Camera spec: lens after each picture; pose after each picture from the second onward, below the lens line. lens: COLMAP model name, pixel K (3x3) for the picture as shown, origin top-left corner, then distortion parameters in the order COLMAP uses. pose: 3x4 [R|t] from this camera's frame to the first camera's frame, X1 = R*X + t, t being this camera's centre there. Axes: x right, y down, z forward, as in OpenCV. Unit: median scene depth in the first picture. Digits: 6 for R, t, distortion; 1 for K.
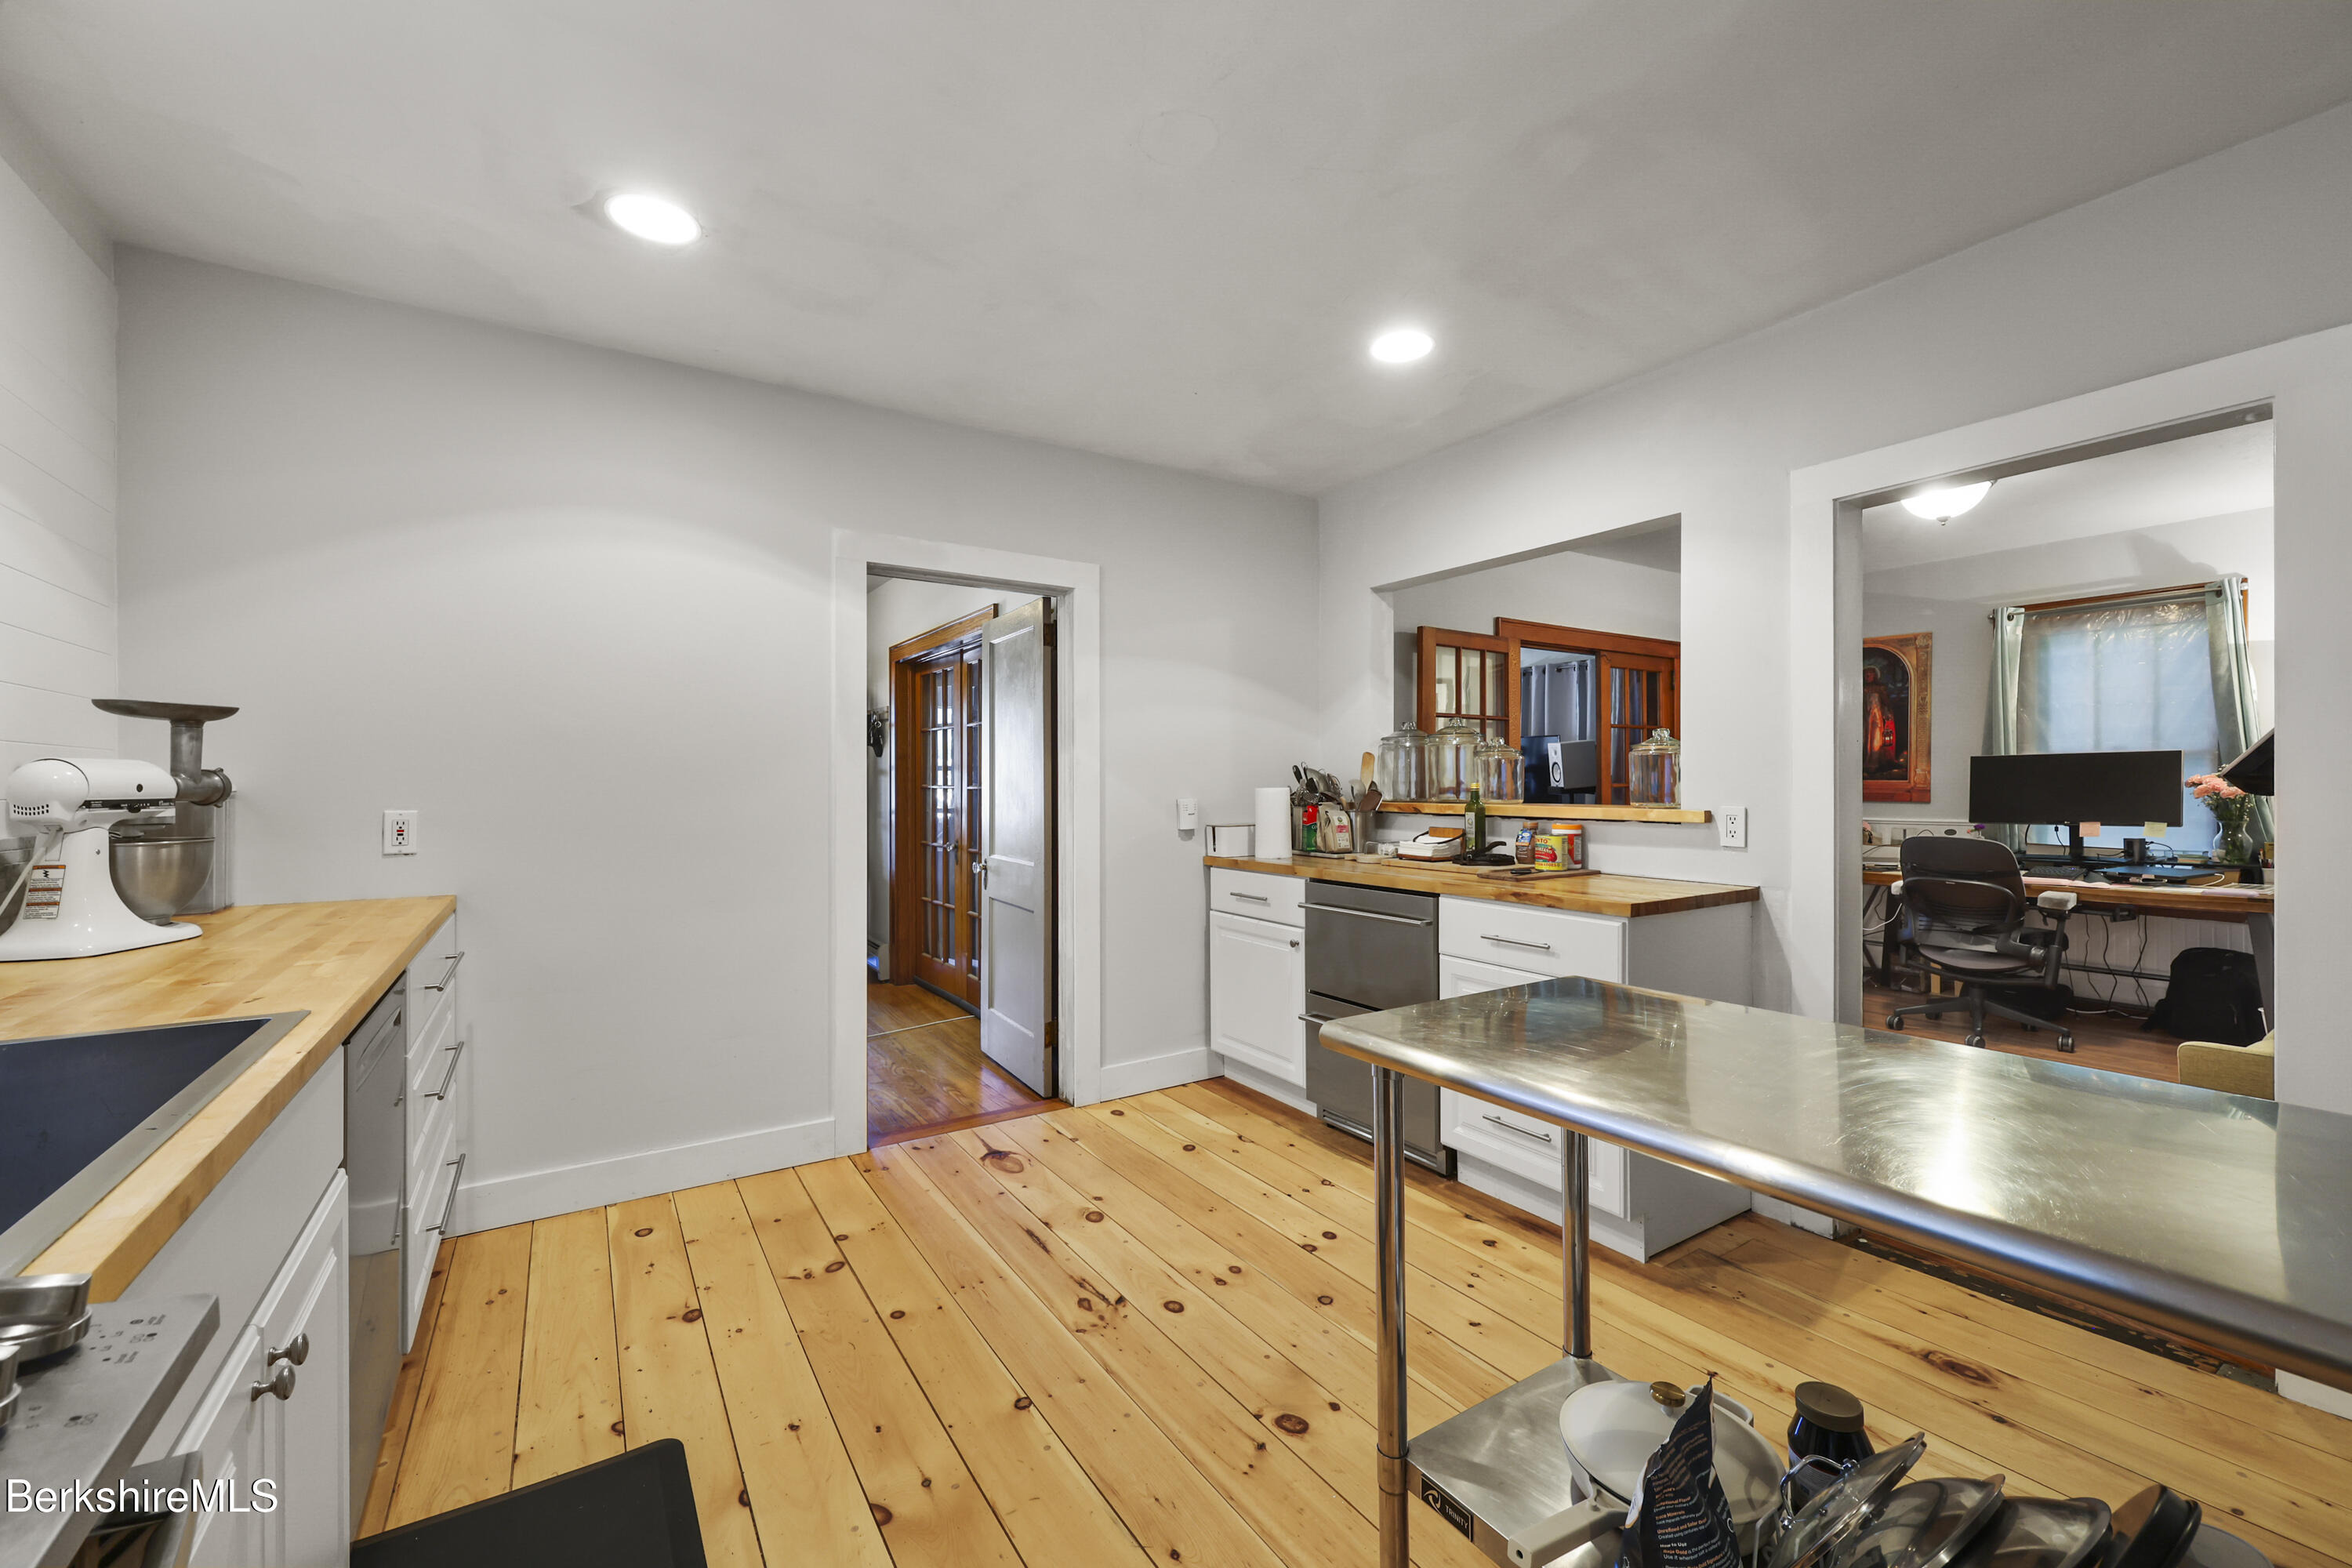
lens RADIAL K [[950.5, 0, 1191.8], [0, 950.5, 775.0], [0, 0, 1]] dist [-0.000263, 0.000394]
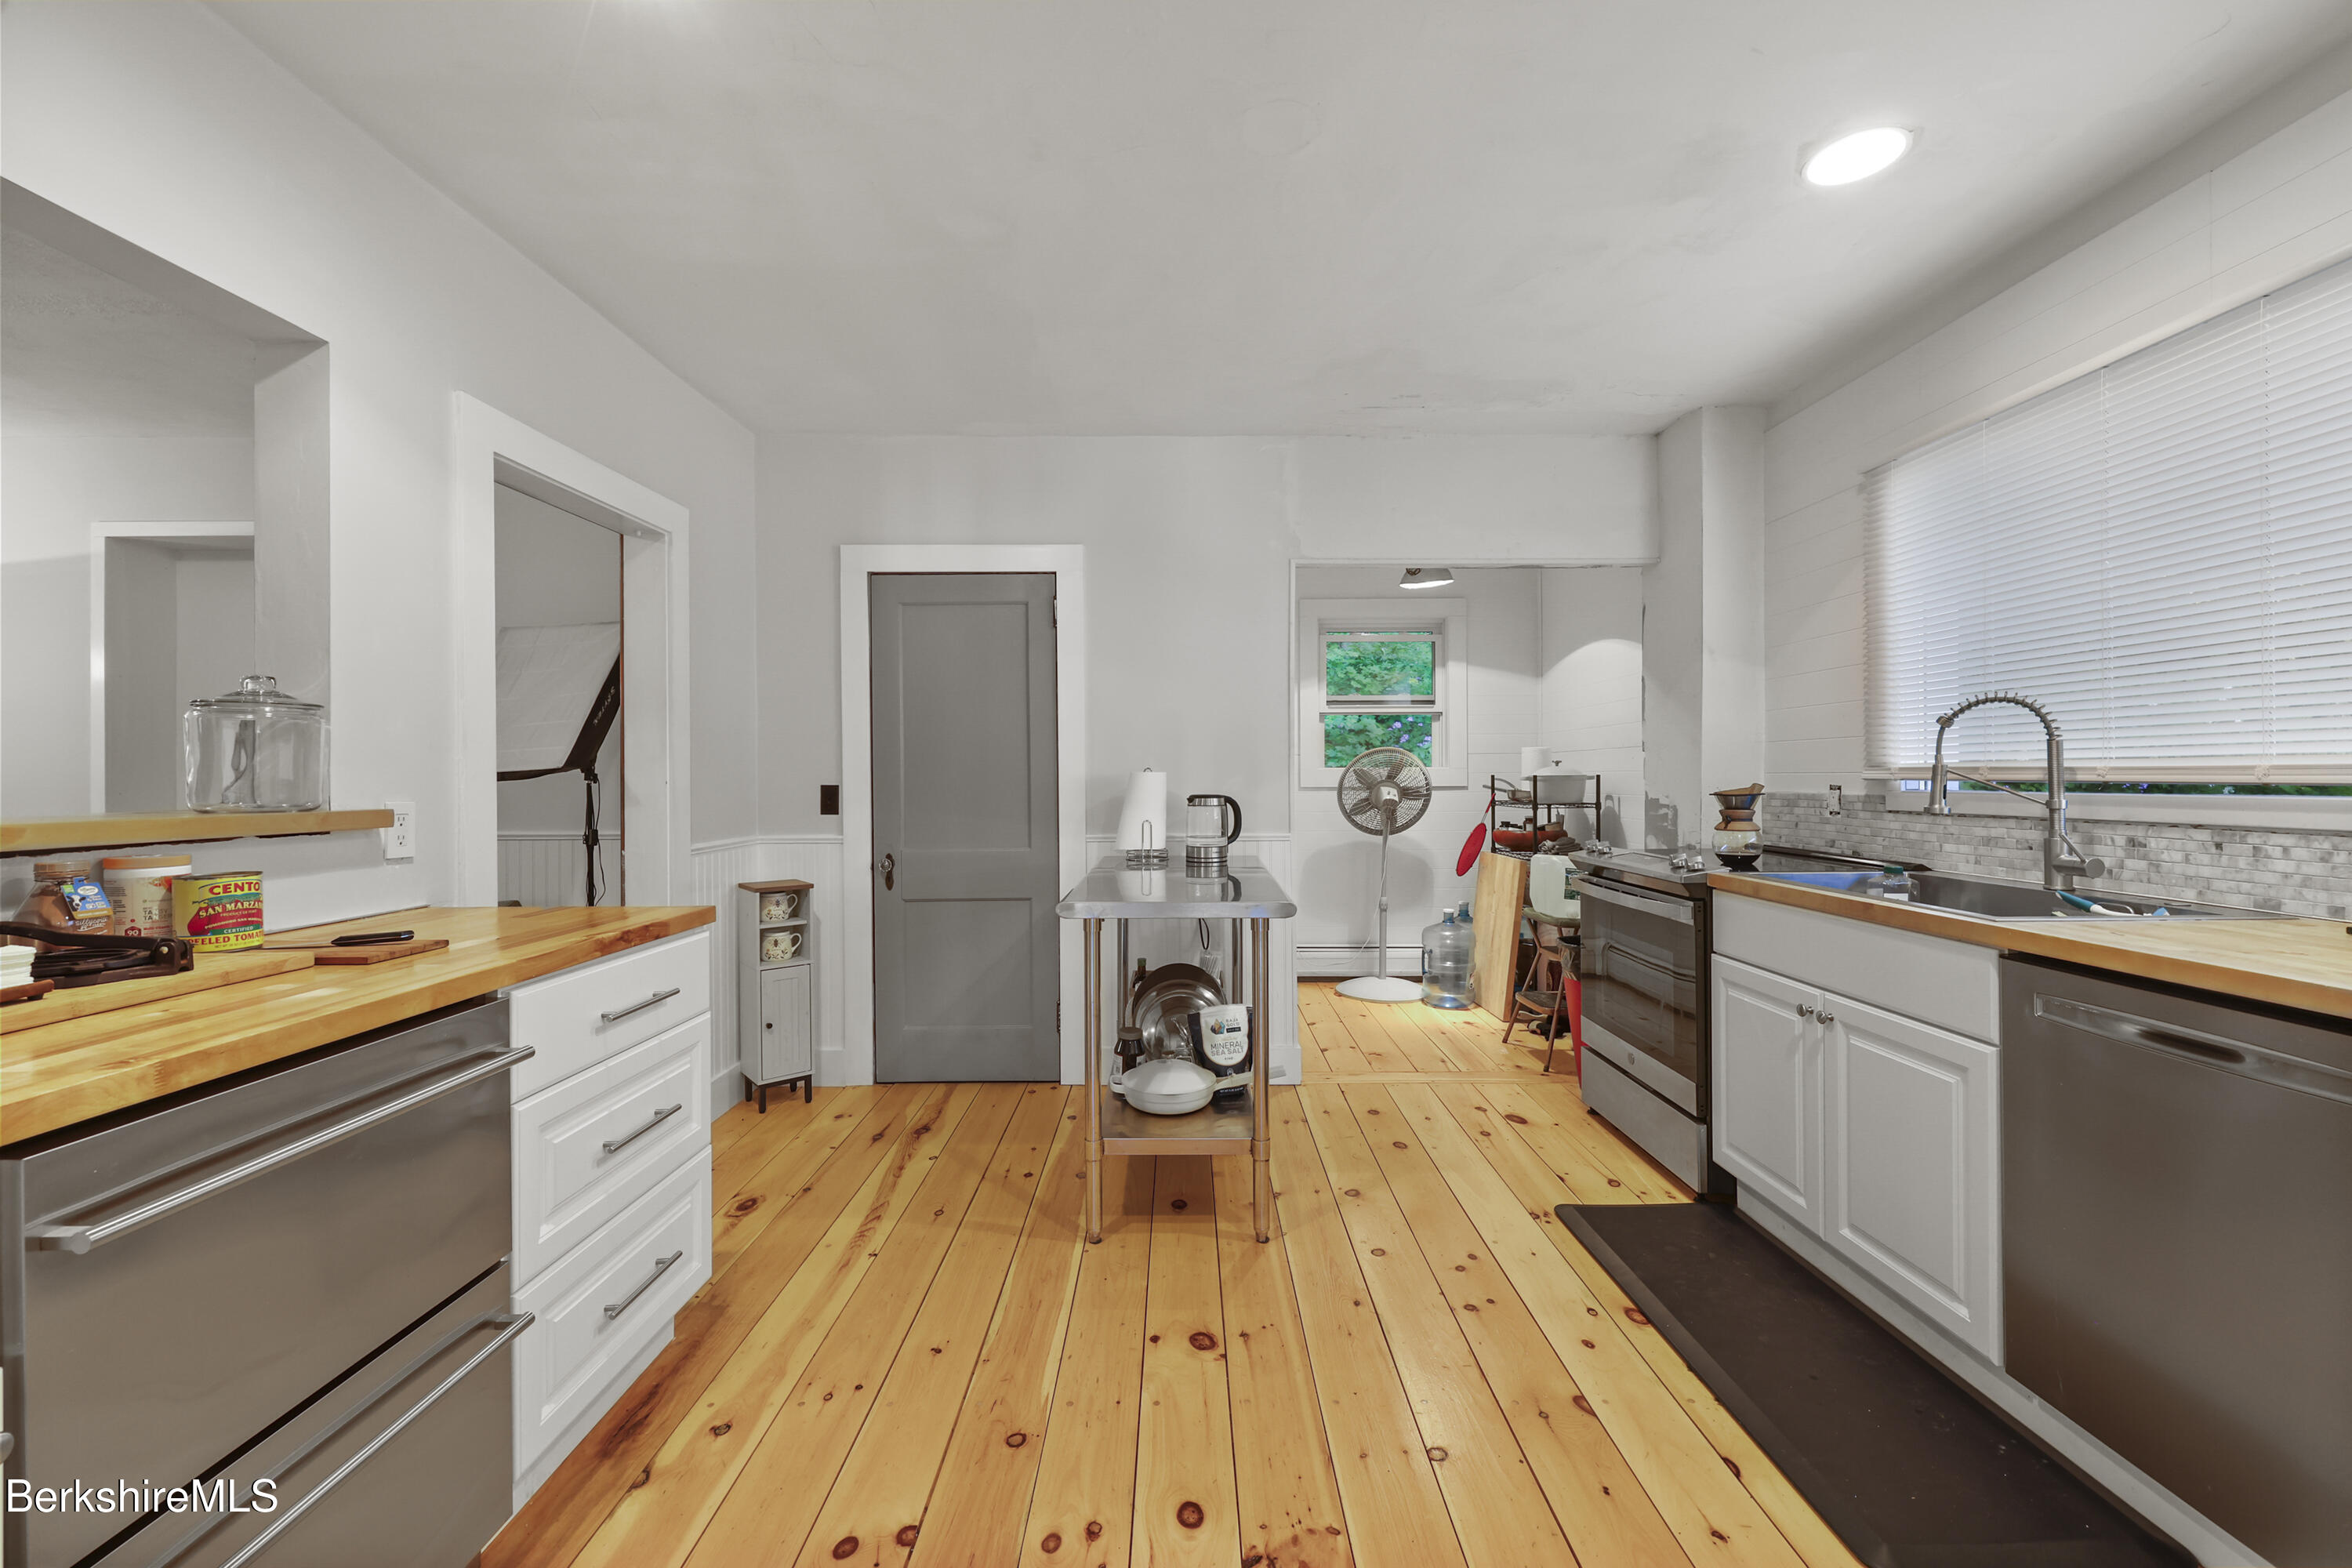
lens RADIAL K [[950.5, 0, 1172.5], [0, 950.5, 777.4], [0, 0, 1]] dist [-0.000263, 0.000394]
pose [[-0.830797, 0.006138, 0.556542, -0.194990], [0.003239, 0.999976, -0.006195, 0.012729], [-0.556567, -0.003344, -0.830796, 0.779050]]
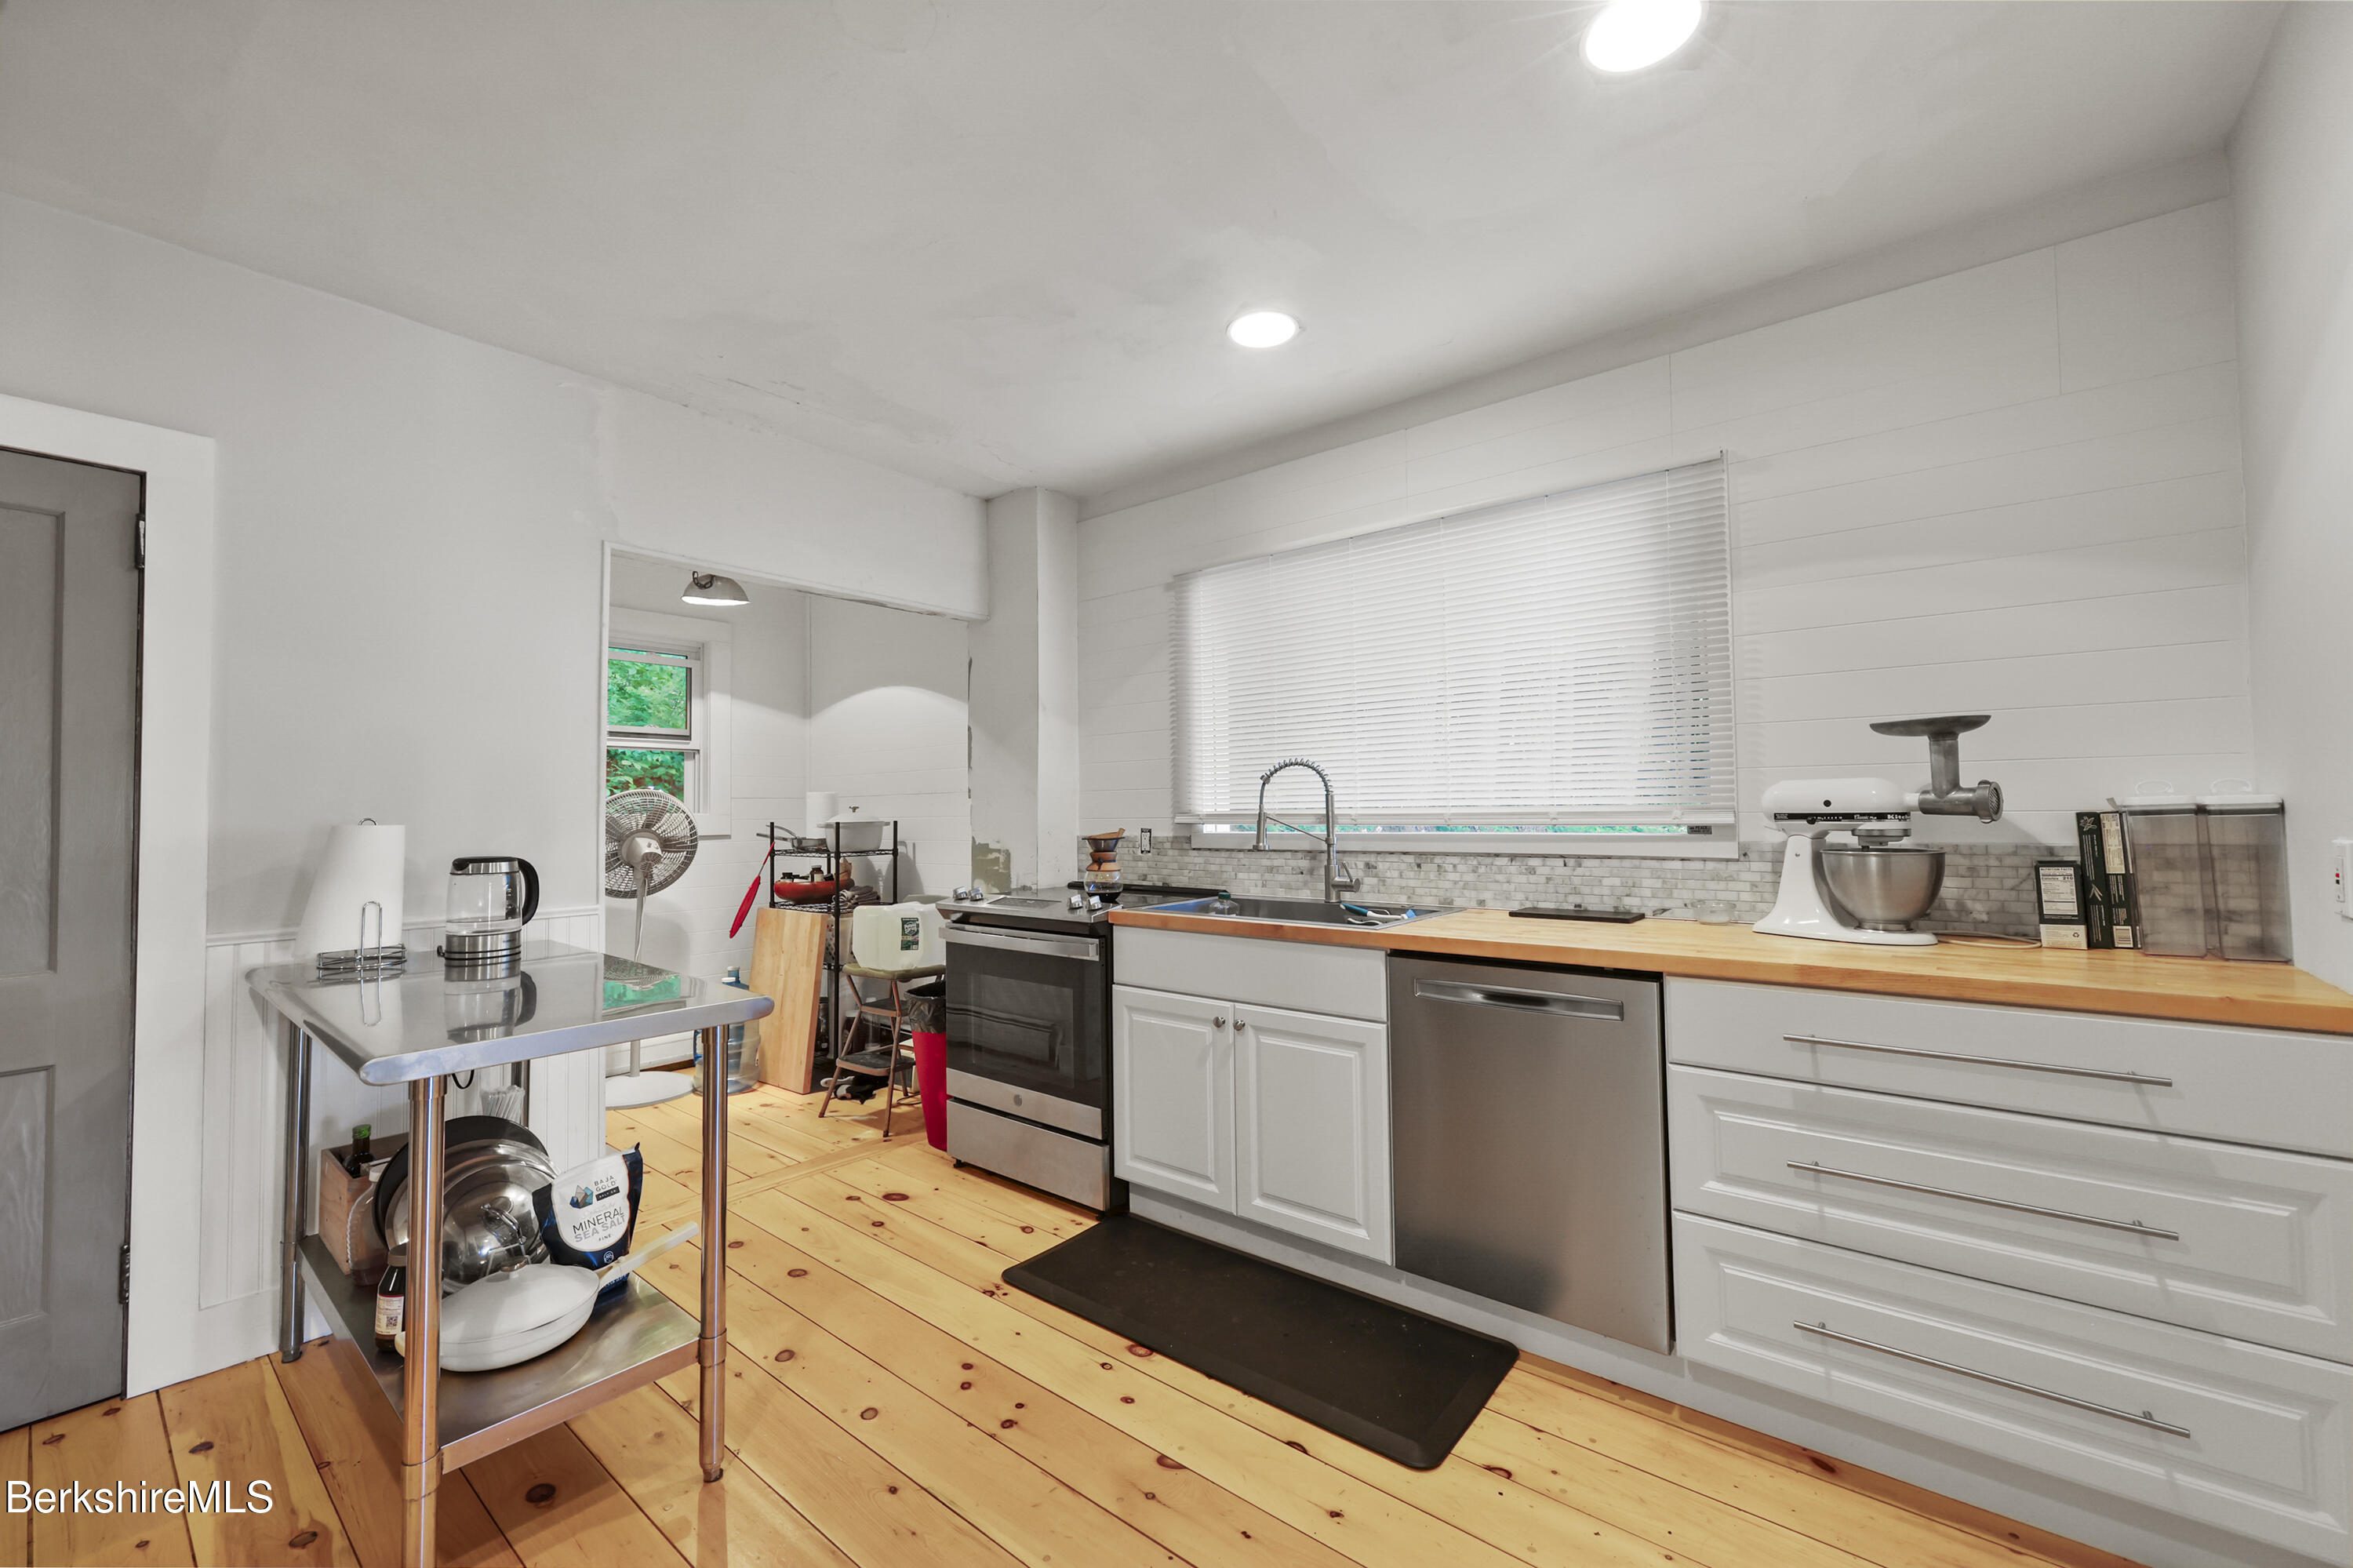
lens RADIAL K [[950.9, 0, 1183.6], [0, 950.9, 777.6], [0, 0, 1]] dist [-0.000263, 0.000394]
pose [[-0.954749, 0.004158, -0.297383, -0.004757], [0.017305, 0.998985, -0.041590, 0.006695], [0.296908, -0.044854, -0.953852, 0.741193]]
